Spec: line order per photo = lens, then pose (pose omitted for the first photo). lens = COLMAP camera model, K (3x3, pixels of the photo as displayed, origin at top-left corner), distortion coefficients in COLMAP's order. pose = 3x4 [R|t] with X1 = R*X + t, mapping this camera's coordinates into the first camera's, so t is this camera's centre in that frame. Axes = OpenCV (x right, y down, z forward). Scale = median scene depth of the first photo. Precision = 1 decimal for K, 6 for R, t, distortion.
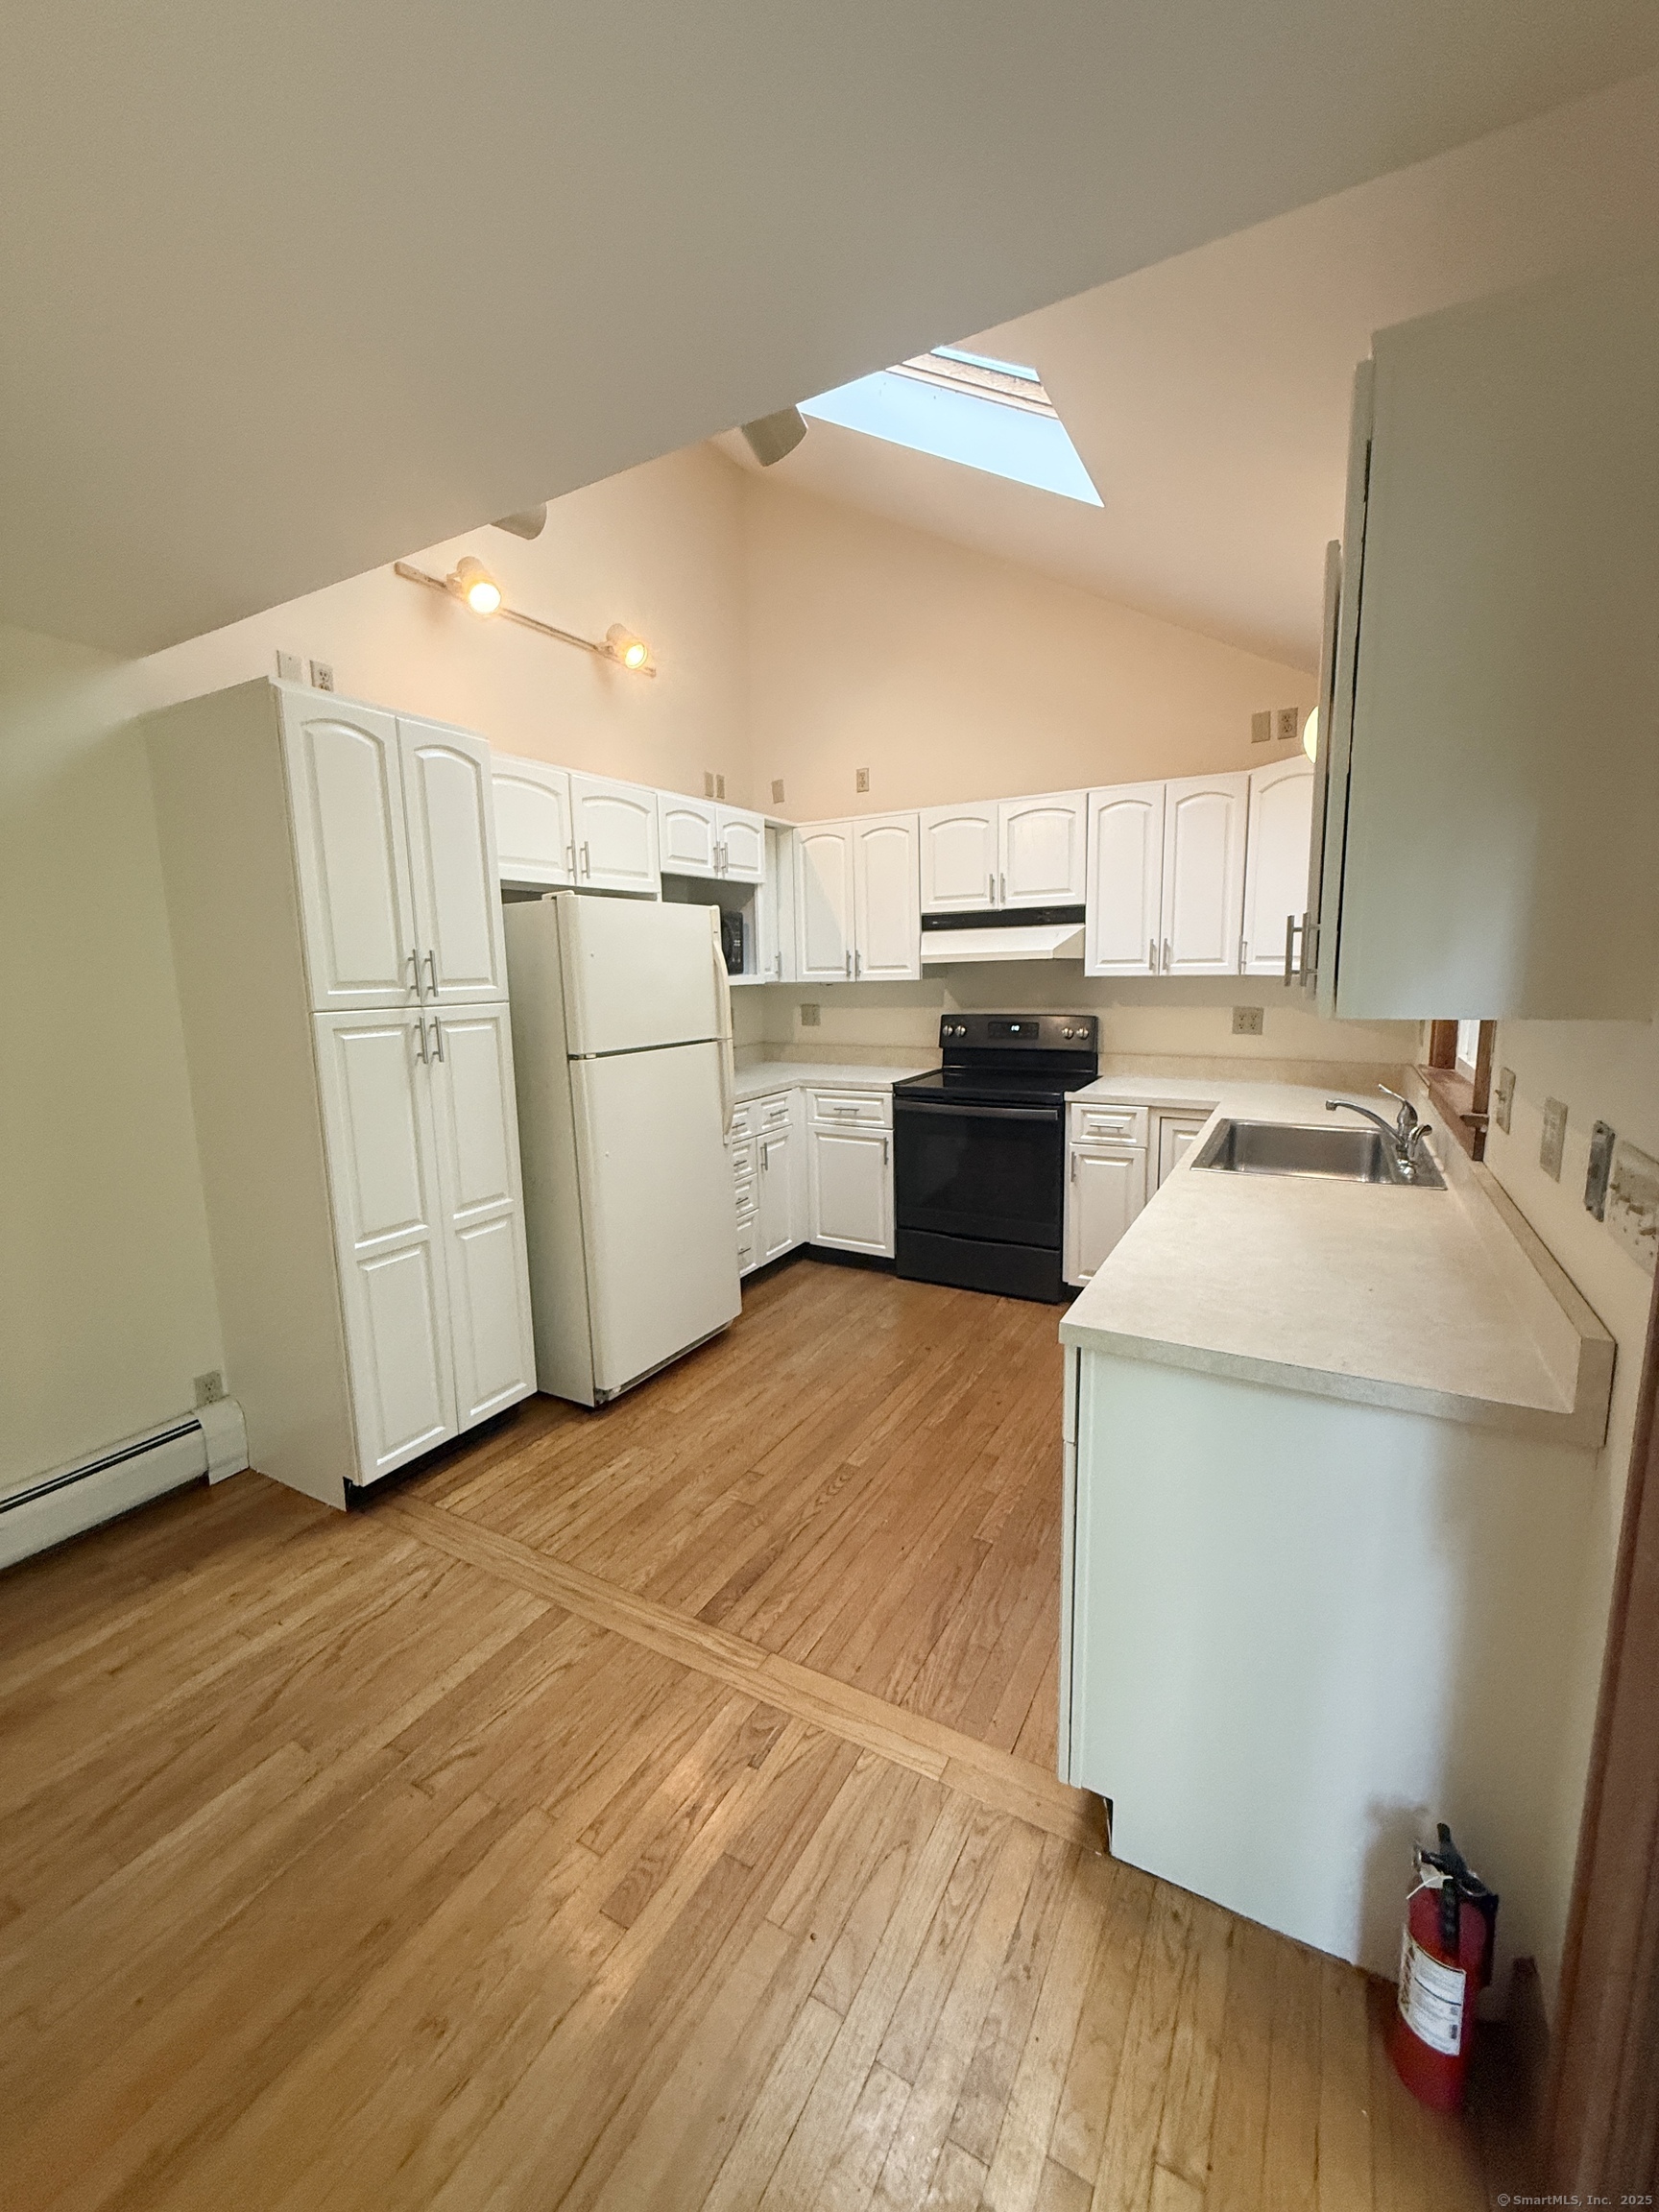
lens RADIAL K [[881.8, 0, 831.3], [0, 881.8, 1099.0], [0, 0, 1]] dist [-0.000687, -0.000090]
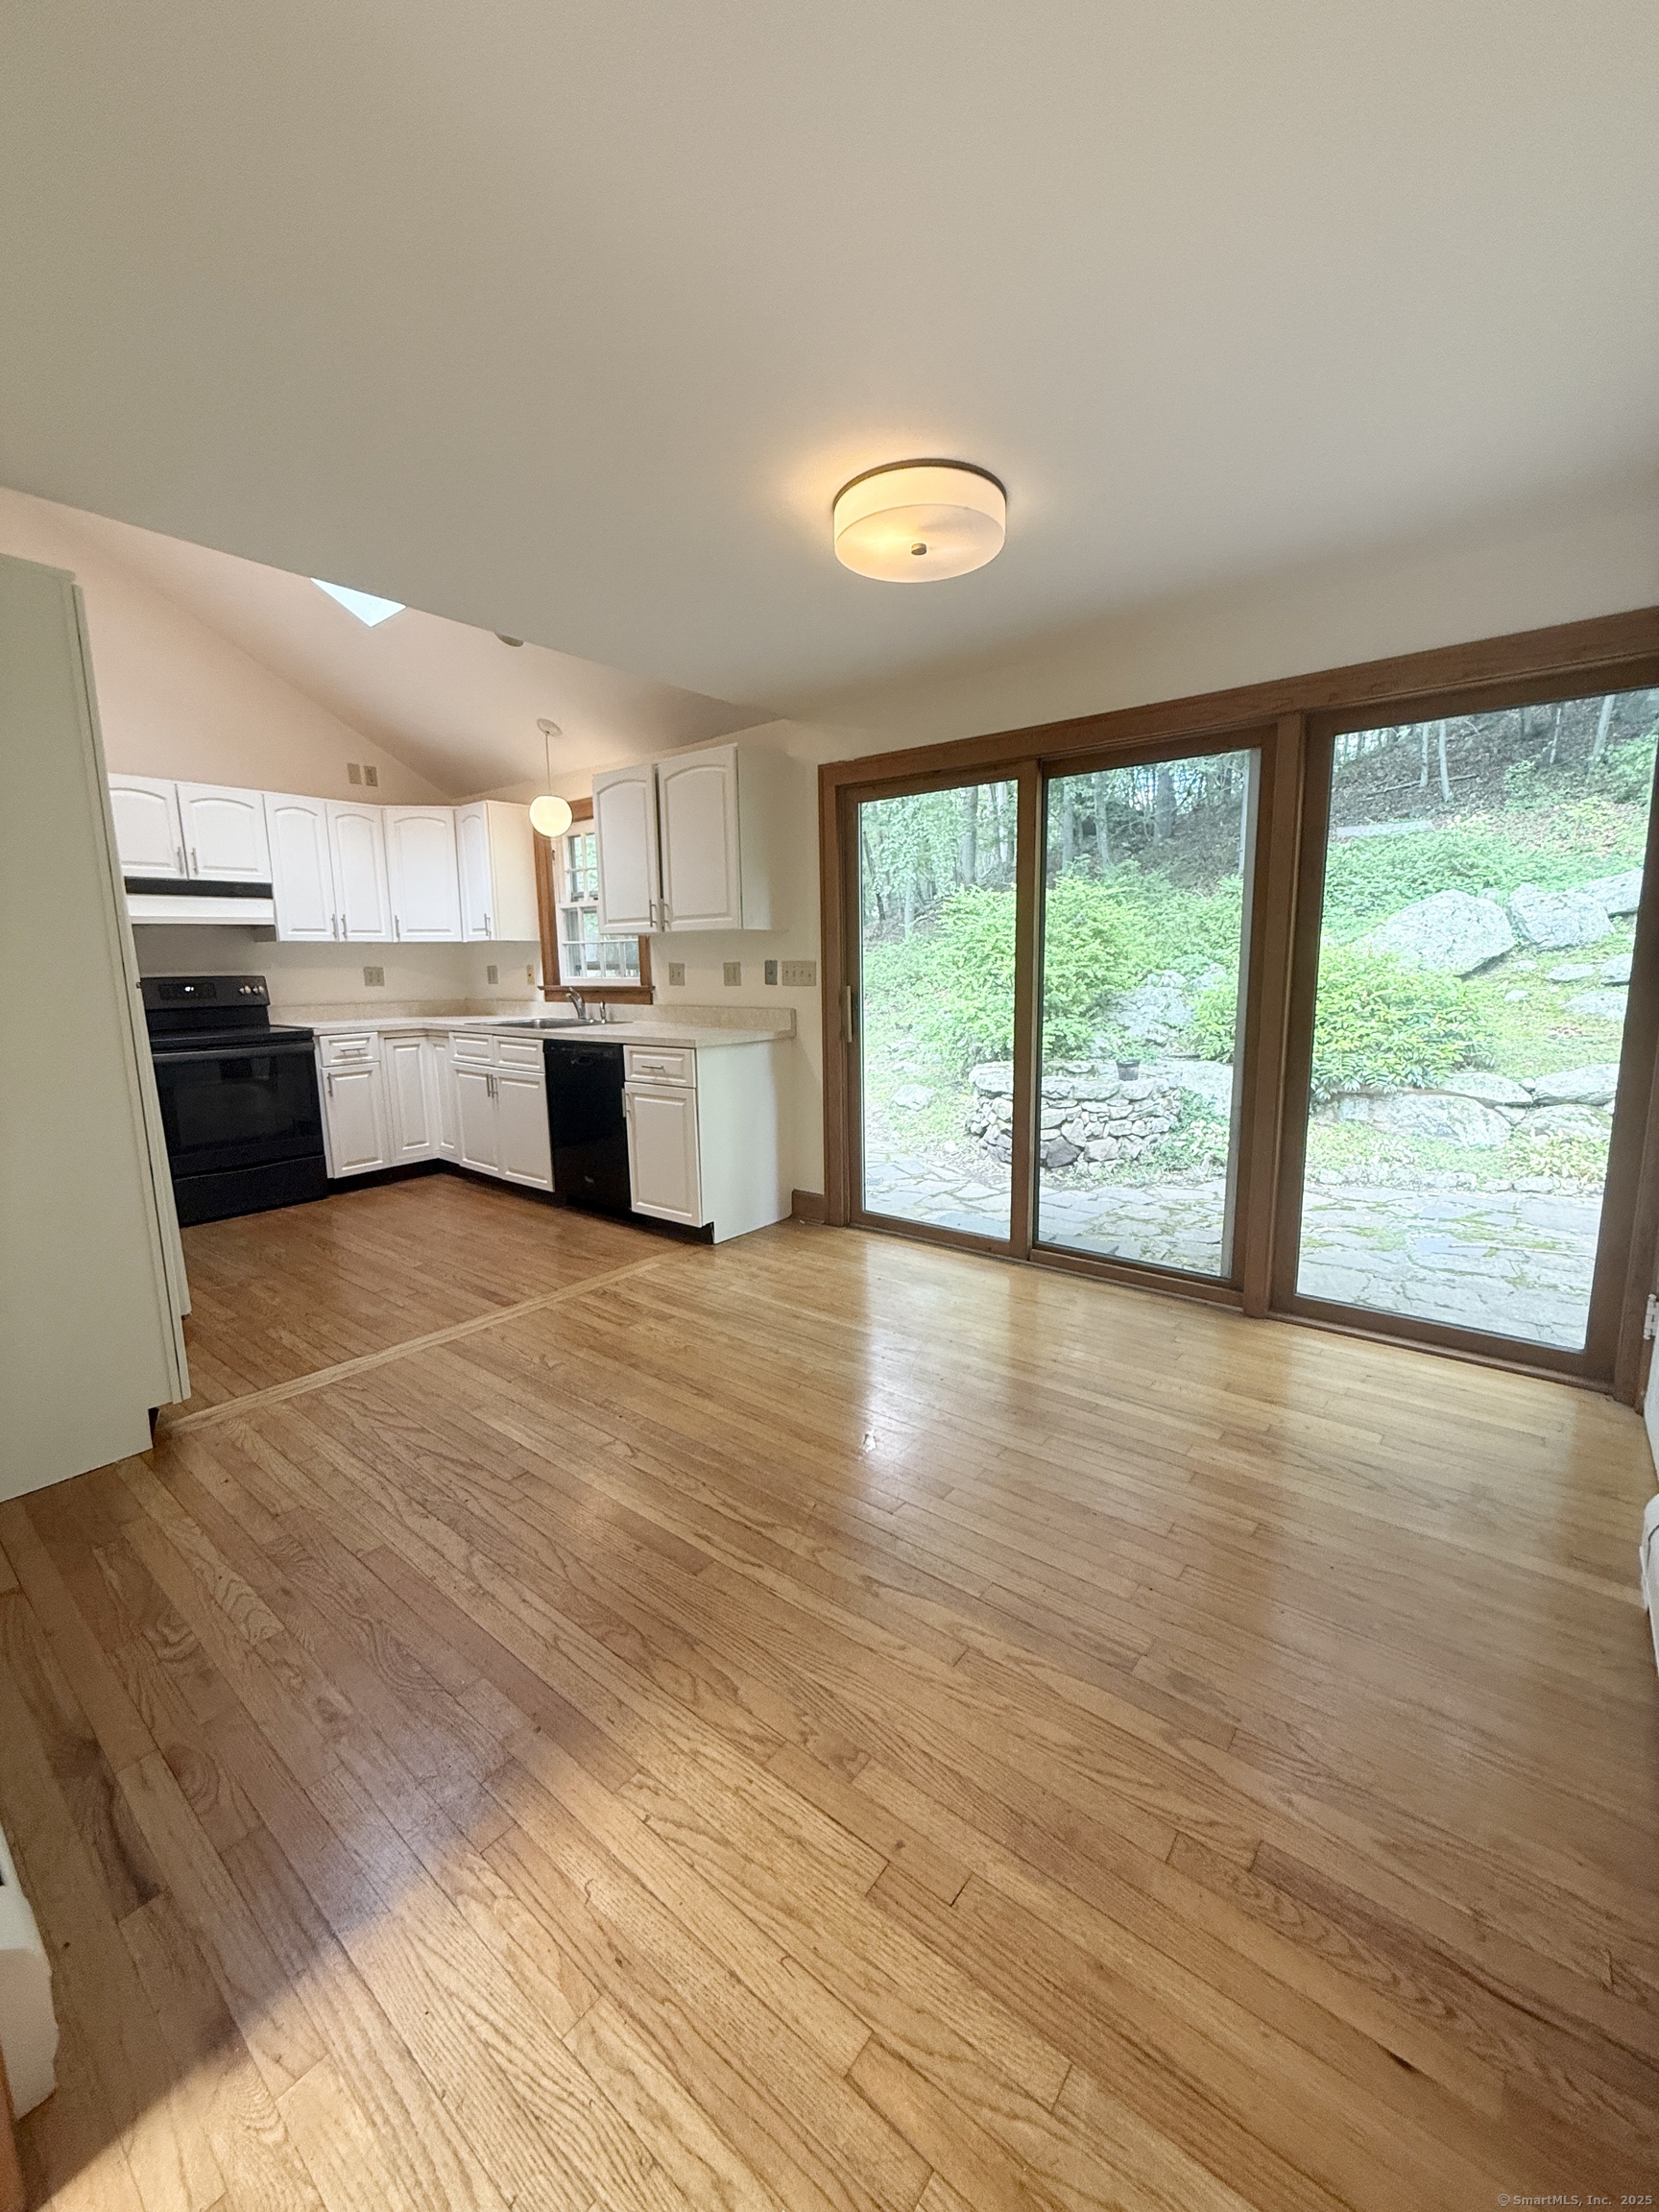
lens RADIAL K [[881.8, 0, 831.4], [0, 881.8, 1100.0], [0, 0, 1]] dist [-0.000687, -0.000090]
pose [[0.166714, -0.135900, 0.976595, -1.100530], [0.160407, 0.981000, 0.109130, 0.094384], [-0.972870, 0.138459, 0.185346, 0.045762]]
